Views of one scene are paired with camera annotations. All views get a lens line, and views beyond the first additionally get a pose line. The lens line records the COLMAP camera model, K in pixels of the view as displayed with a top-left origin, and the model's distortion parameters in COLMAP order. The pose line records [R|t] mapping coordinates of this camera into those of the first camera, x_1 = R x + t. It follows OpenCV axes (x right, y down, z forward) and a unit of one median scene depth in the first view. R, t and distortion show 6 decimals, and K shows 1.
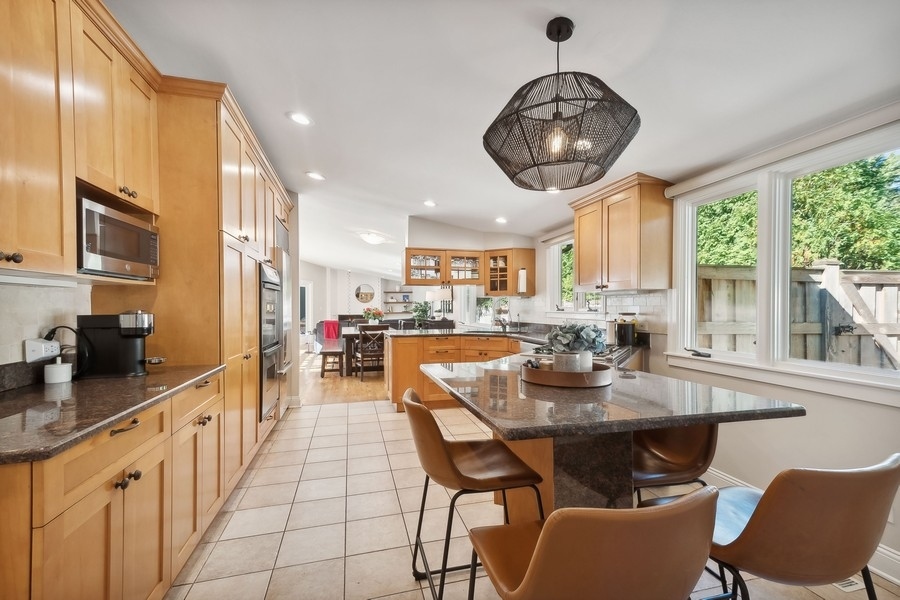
lens RADIAL K [[395.8, 0, 464.8], [0, 395.8, 308.4], [0, 0, 1]] dist [0.011264, -0.000329]
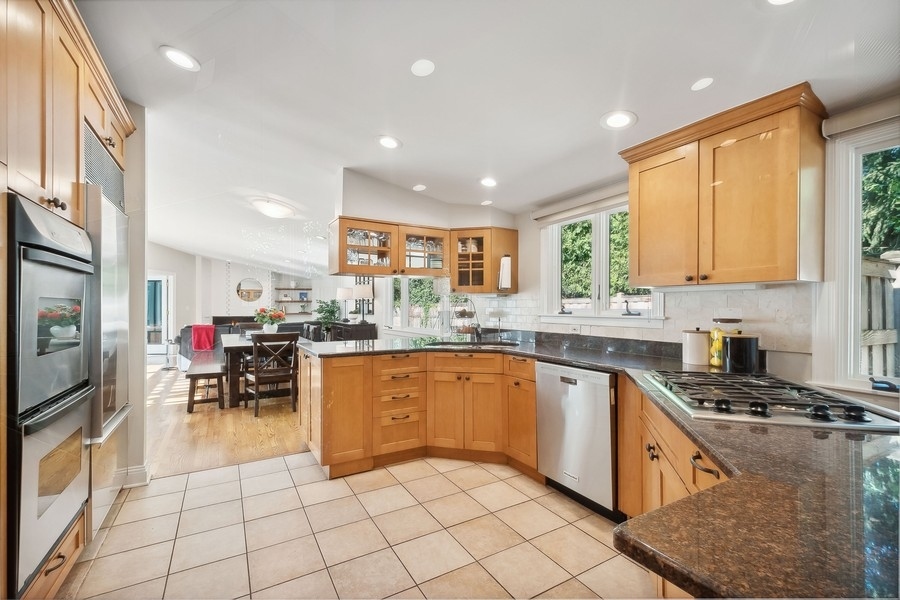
lens RADIAL K [[395.8, 0, 456.9], [0, 395.8, 306.8], [0, 0, 1]] dist [0.011264, -0.000329]
pose [[0.969072, 0.004402, 0.246739, -0.112757], [-0.003414, 0.999984, -0.004432, -0.002706], [-0.246755, 0.003452, 0.969072, 0.300195]]
